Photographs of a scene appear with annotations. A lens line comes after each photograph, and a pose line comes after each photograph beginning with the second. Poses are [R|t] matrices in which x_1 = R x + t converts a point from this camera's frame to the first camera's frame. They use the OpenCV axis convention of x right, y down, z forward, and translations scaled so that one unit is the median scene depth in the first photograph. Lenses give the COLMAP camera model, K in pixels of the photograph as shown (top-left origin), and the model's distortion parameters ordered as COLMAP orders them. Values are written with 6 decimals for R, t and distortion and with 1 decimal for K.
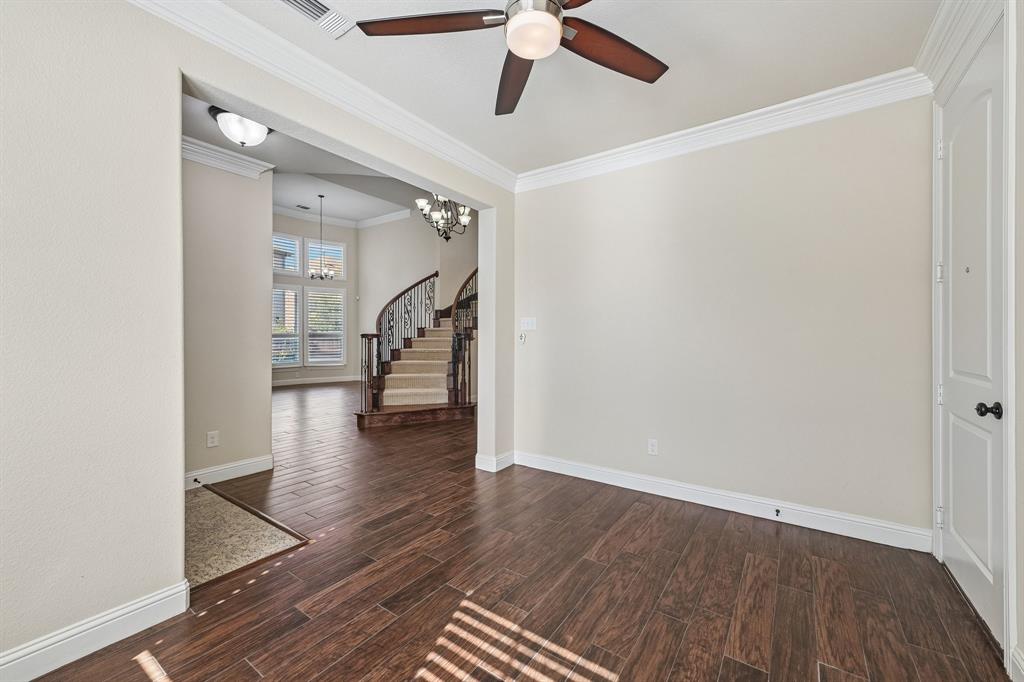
lens RADIAL K [[409.7, 0, 510.8], [0, 409.7, 340.7], [0, 0, 1]] dist [0.007314, 0.000180]
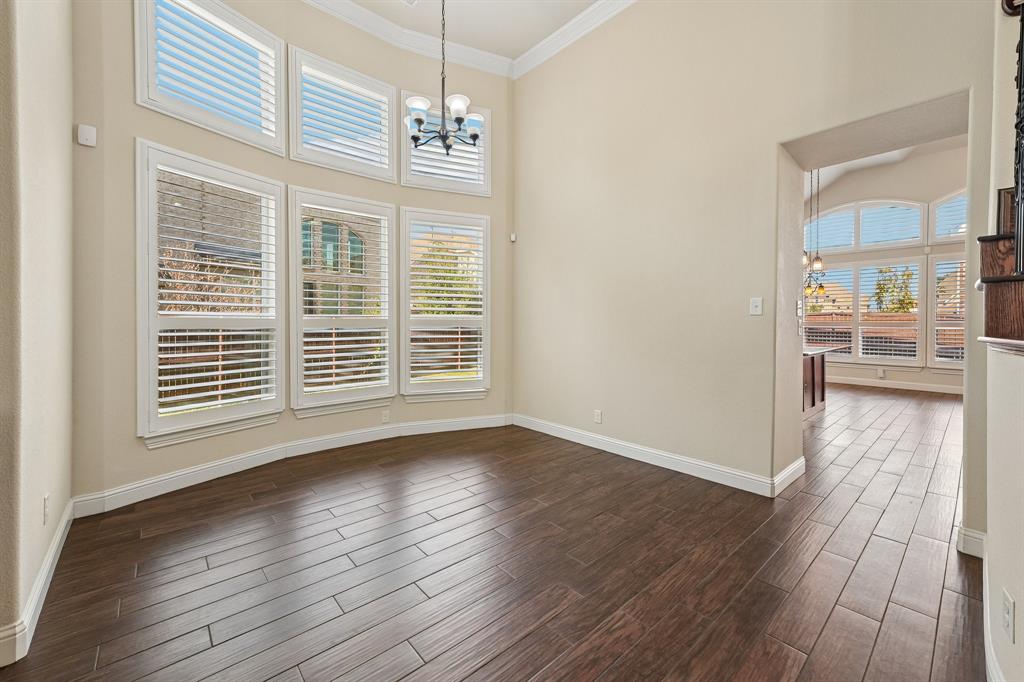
lens RADIAL K [[409.7, 0, 509.3], [0, 409.7, 332.1], [0, 0, 1]] dist [0.007314, 0.000180]
pose [[0.972389, 0.008461, -0.233210, -0.377919], [-0.005294, 0.999885, 0.014200, -0.011468], [0.233304, -0.012574, 0.972323, 0.786214]]
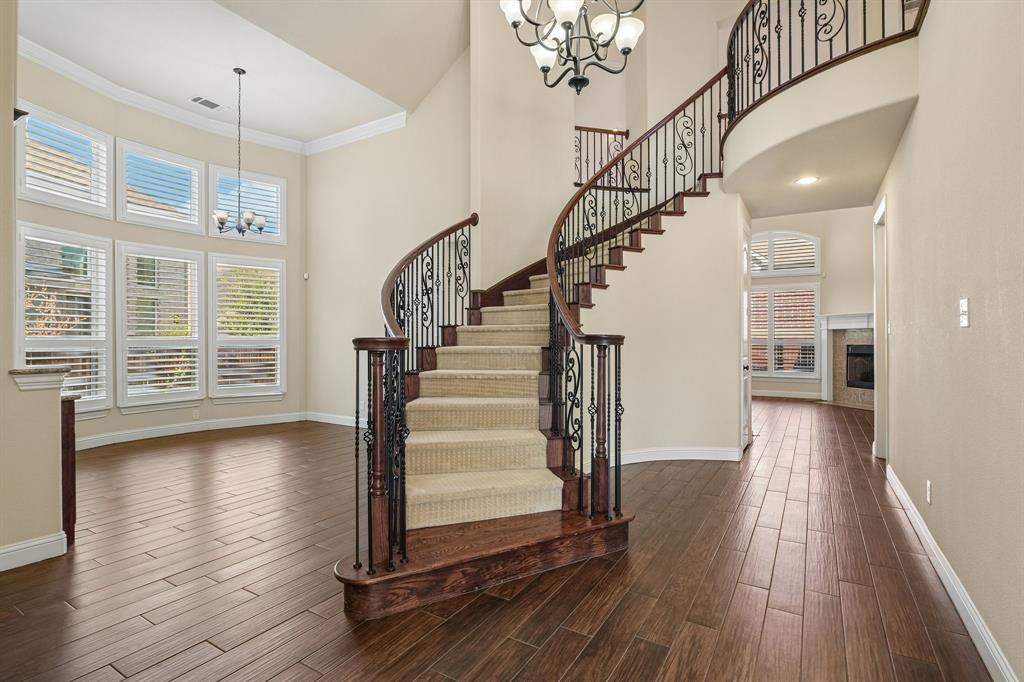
lens RADIAL K [[499.6, 0, 511.3], [0, 499.6, 345.0], [0, 0, 1]] dist [-0.004853, -0.000062]
pose [[0.998181, -0.003707, 0.060171, -0.179610], [0.003908, 0.999987, -0.003223, -0.006085], [-0.060158, 0.003452, 0.998183, 0.399923]]
